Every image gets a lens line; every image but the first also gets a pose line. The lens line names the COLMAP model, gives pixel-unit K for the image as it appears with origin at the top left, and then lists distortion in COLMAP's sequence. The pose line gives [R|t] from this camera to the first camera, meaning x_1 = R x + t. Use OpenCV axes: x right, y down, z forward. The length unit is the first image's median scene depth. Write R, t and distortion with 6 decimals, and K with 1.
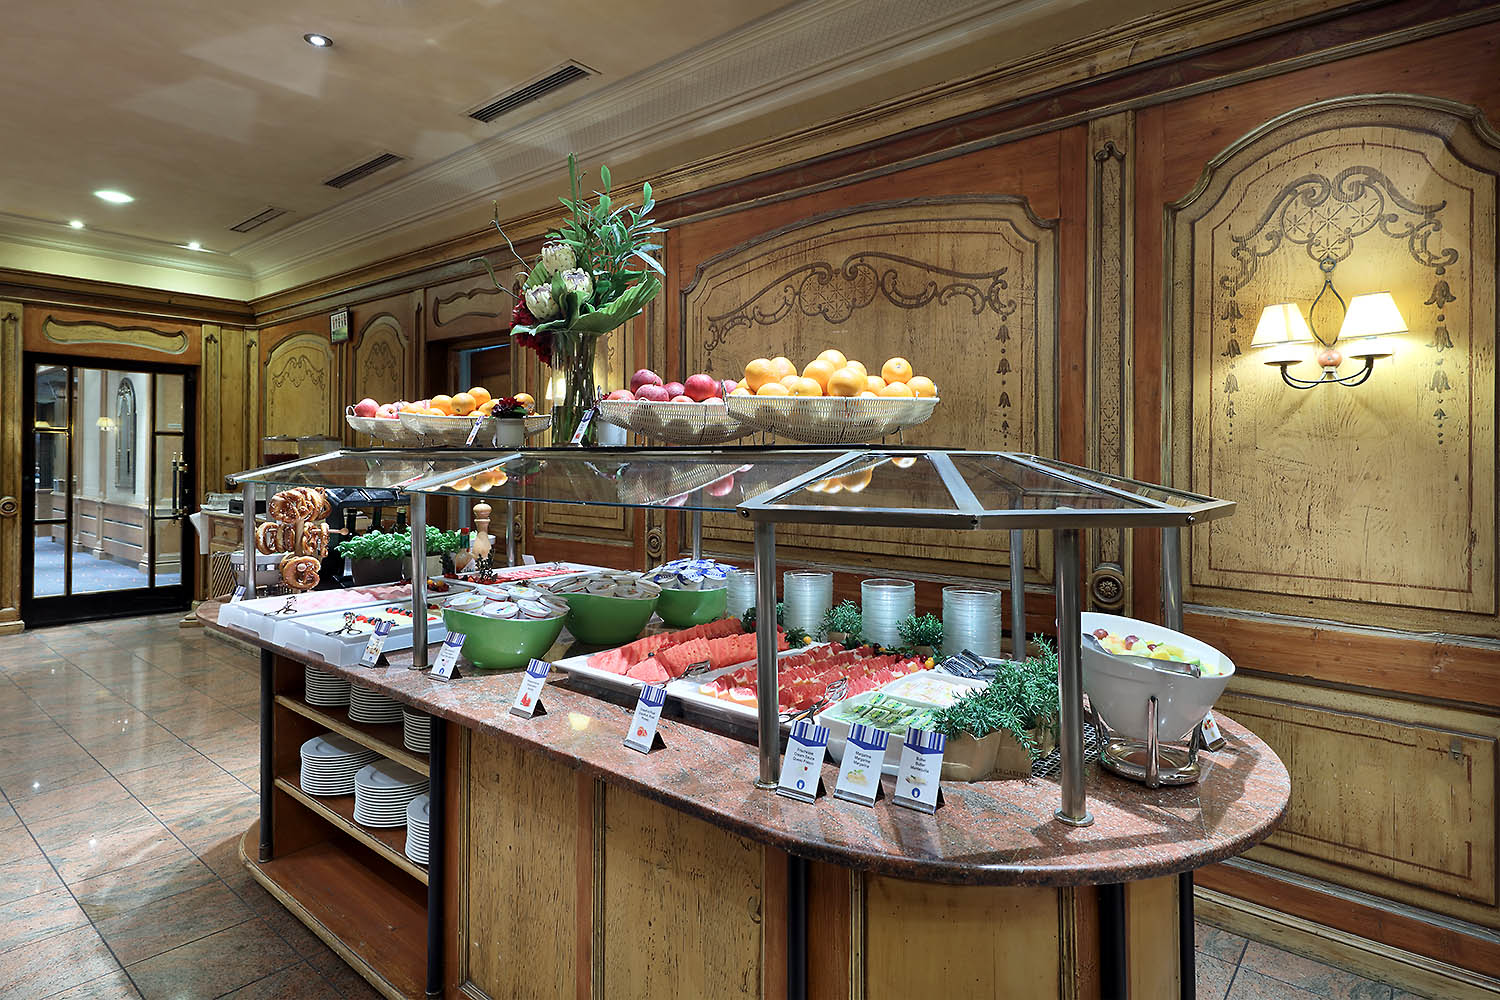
lens RADIAL K [[772.9, 0, 783.0], [0, 772.9, 460.7], [0, 0, 1]] dist [0.003068, 0.001054]
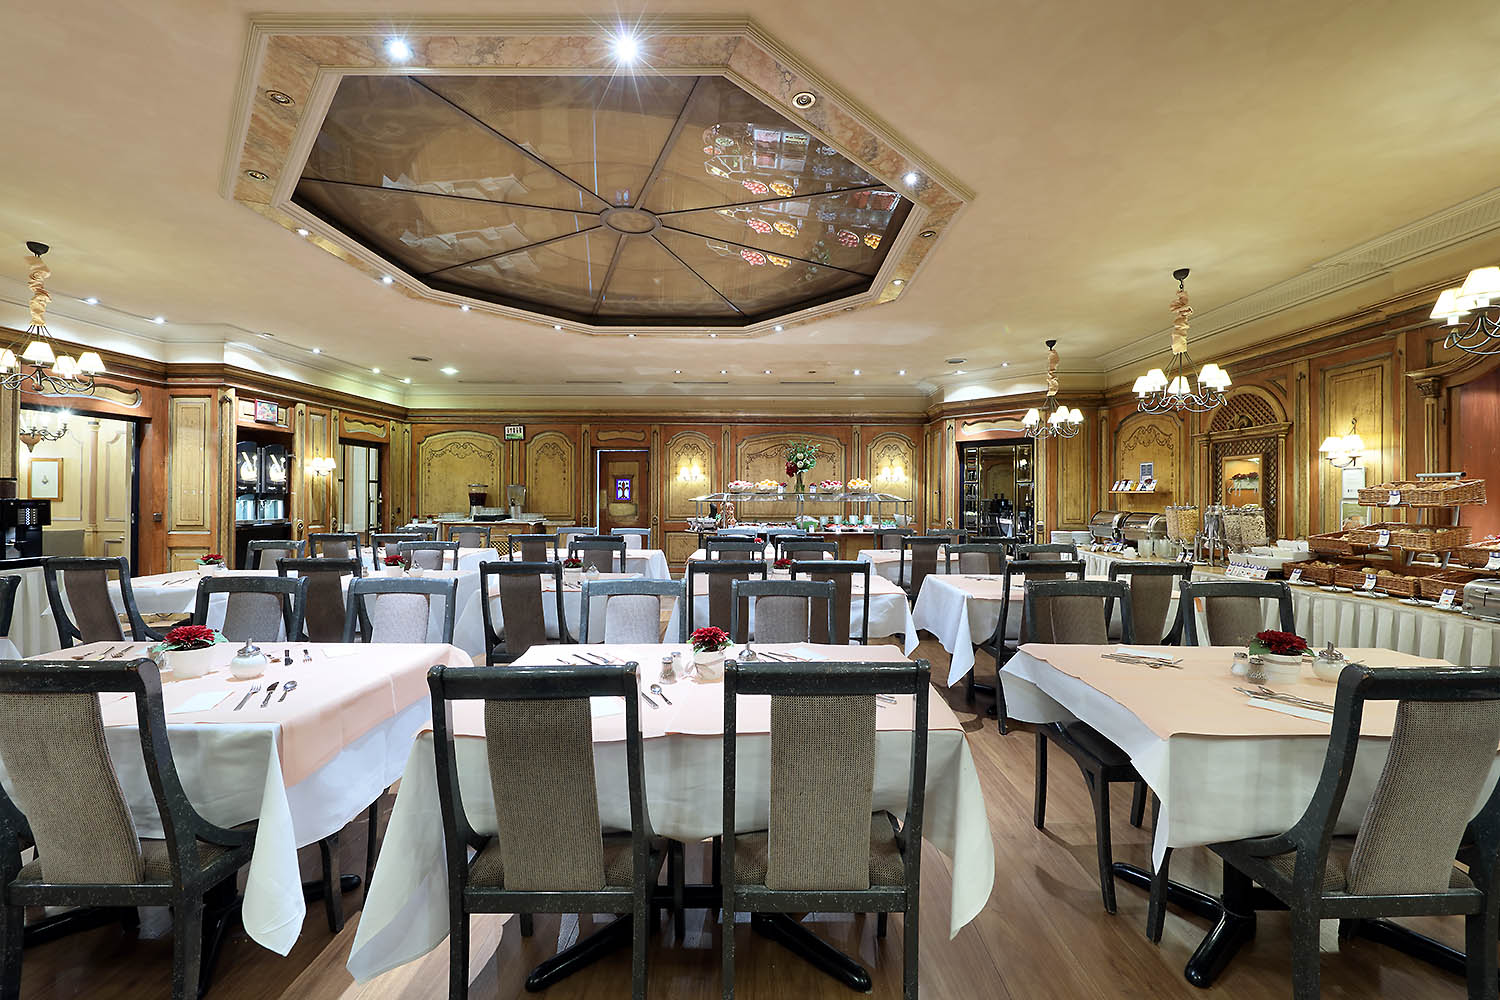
lens RADIAL K [[593.0, 0, 761.4], [0, 593.0, 492.9], [0, 0, 1]] dist [-0.004016, -0.000808]
pose [[0.787444, -0.006978, 0.616347, -2.084200], [0.002108, 0.999961, 0.008627, -0.038091], [-0.616383, -0.005494, 0.787428, -1.410054]]
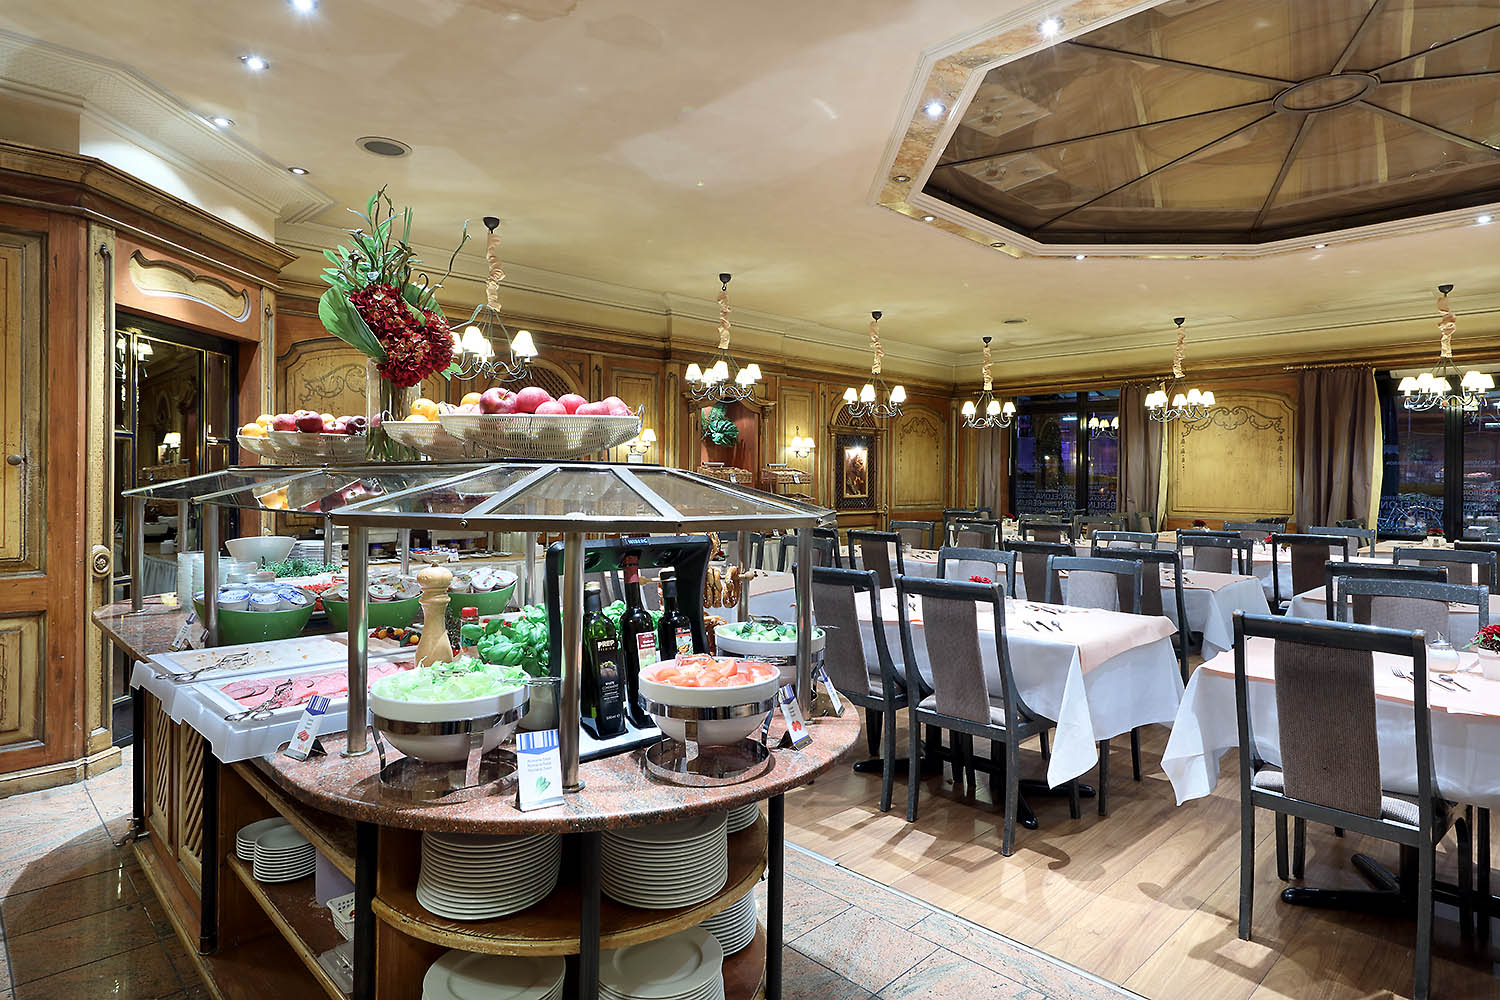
lens RADIAL K [[826.6, 0, 749.0], [0, 826.6, 492.4], [0, 0, 1]] dist [0.013346, 0.002566]
pose [[-0.989475, -0.023685, 0.142752, -0.685208], [-0.022096, 0.999675, 0.012712, -0.003965], [-0.143007, 0.009424, -0.989677, 1.500614]]
